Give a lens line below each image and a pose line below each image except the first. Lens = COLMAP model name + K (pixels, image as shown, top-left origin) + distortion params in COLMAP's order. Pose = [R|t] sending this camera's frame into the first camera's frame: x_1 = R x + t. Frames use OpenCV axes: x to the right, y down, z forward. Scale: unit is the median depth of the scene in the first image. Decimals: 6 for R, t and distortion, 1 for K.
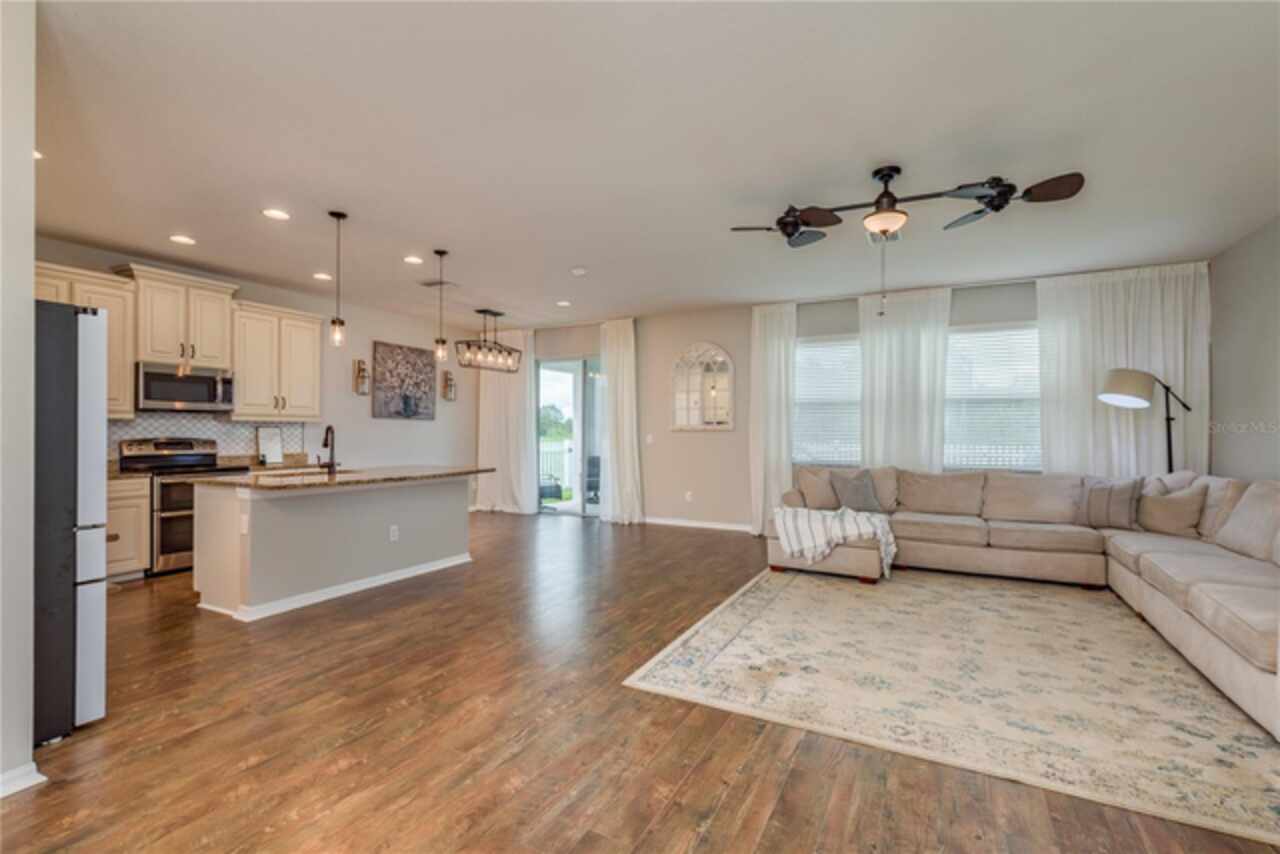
lens RADIAL K [[575.6, 0, 647.4], [0, 575.6, 423.1], [0, 0, 1]] dist [0.034786, 0.000421]
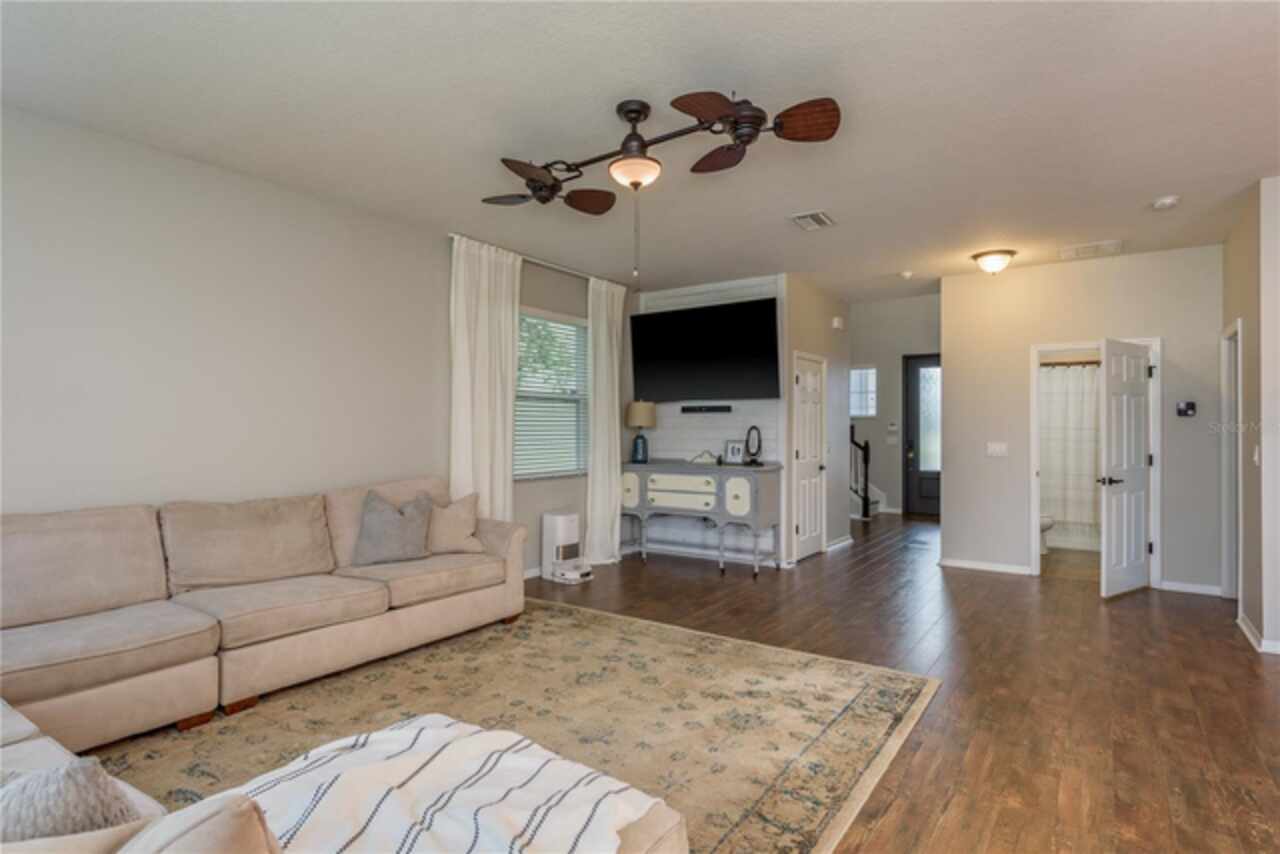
lens RADIAL K [[668.7, 0, 636.2], [0, 668.7, 429.2], [0, 0, 1]] dist [0.017238, -0.008279]
pose [[-0.990559, -0.008036, 0.136855, 0.174500], [-0.010101, 0.999845, -0.014404, 0.006631], [-0.136718, -0.015651, -0.990486, 1.163468]]
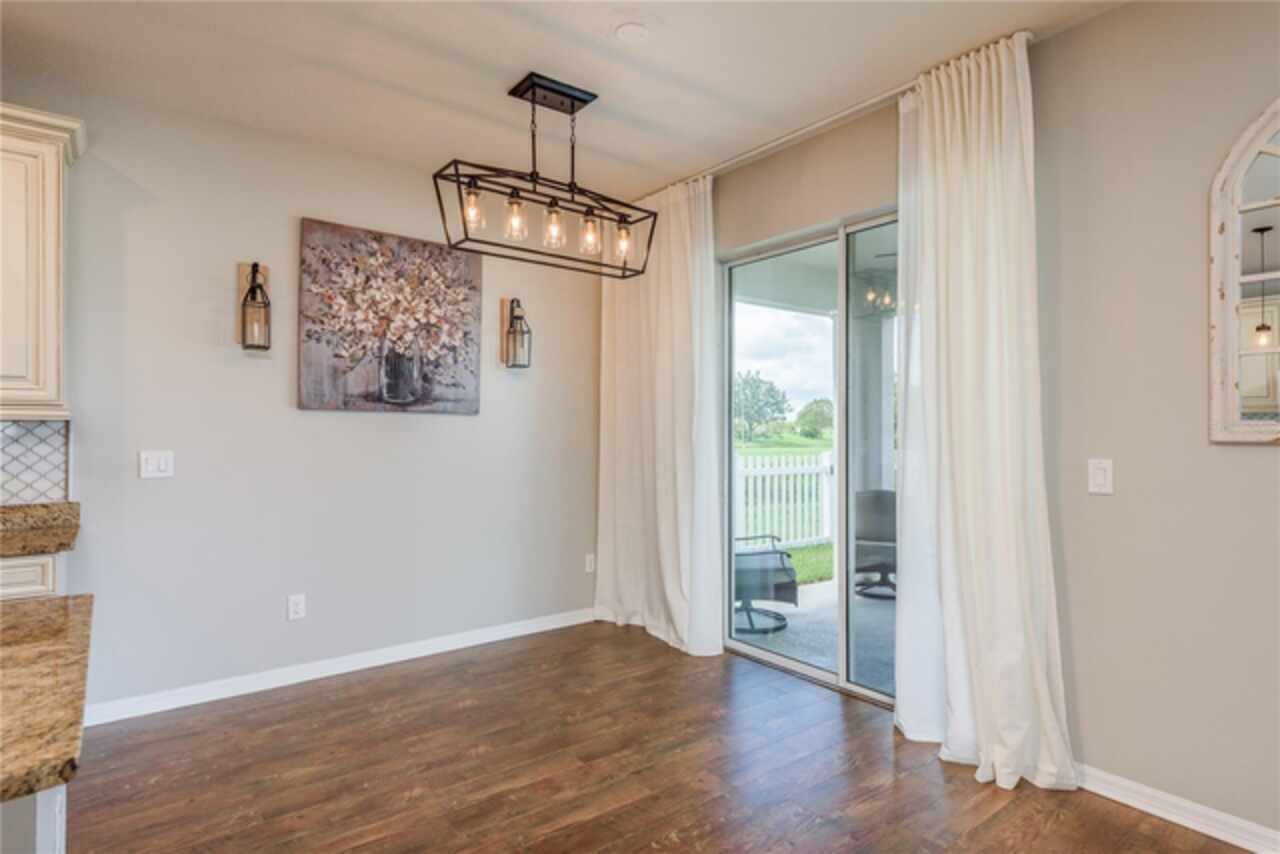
lens RADIAL K [[668.7, 0, 633.4], [0, 668.7, 425.9], [0, 0, 1]] dist [0.017238, -0.008279]
pose [[0.900365, -0.002301, -0.435128, -0.077434], [0.005841, 0.999960, 0.006799, 0.001382], [0.435095, -0.008663, 0.900343, 0.888816]]
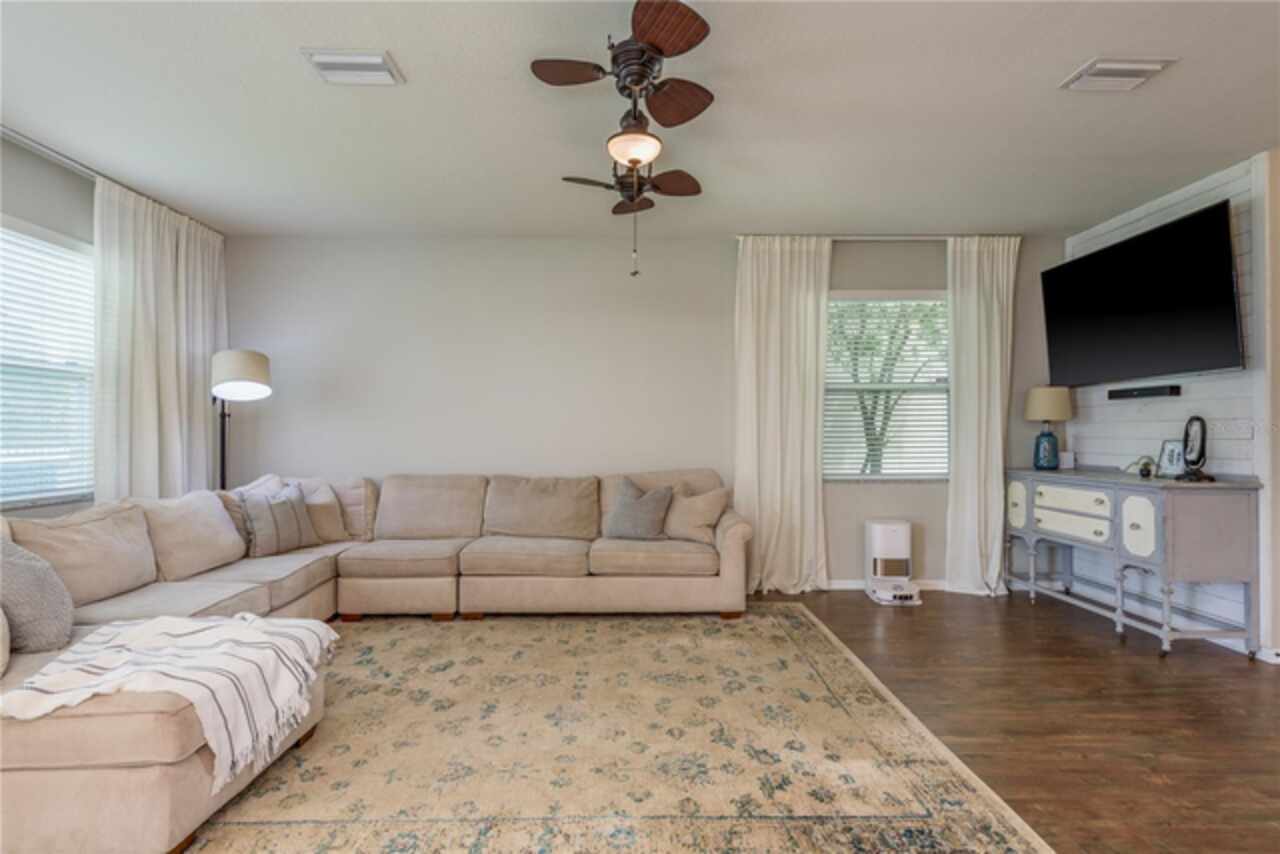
lens RADIAL K [[668.7, 0, 644.4], [0, 668.7, 426.1], [0, 0, 1]] dist [0.017238, -0.008279]
pose [[-0.470330, 0.002421, 0.882487, -0.216721], [-0.016048, 0.999807, -0.011295, 0.010346], [-0.882345, -0.019475, -0.470201, 0.856623]]
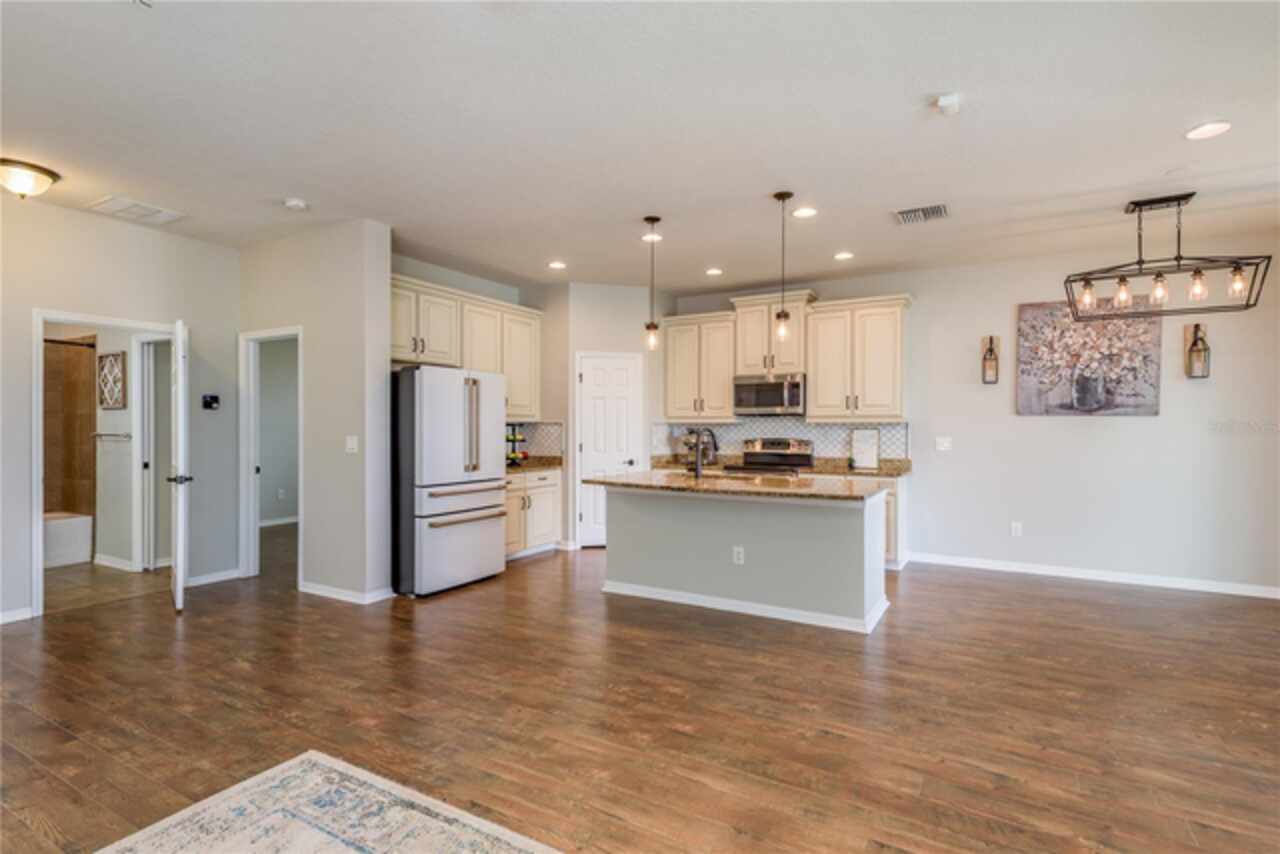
lens RADIAL K [[632.8, 0, 639.7], [0, 632.8, 431.1], [0, 0, 1]] dist [0.007231, -0.002068]
pose [[-0.049260, 0.003173, -0.998781, 0.412893], [0.012567, 0.999918, 0.002557, 0.003665], [0.998707, -0.012426, -0.049296, 0.760355]]
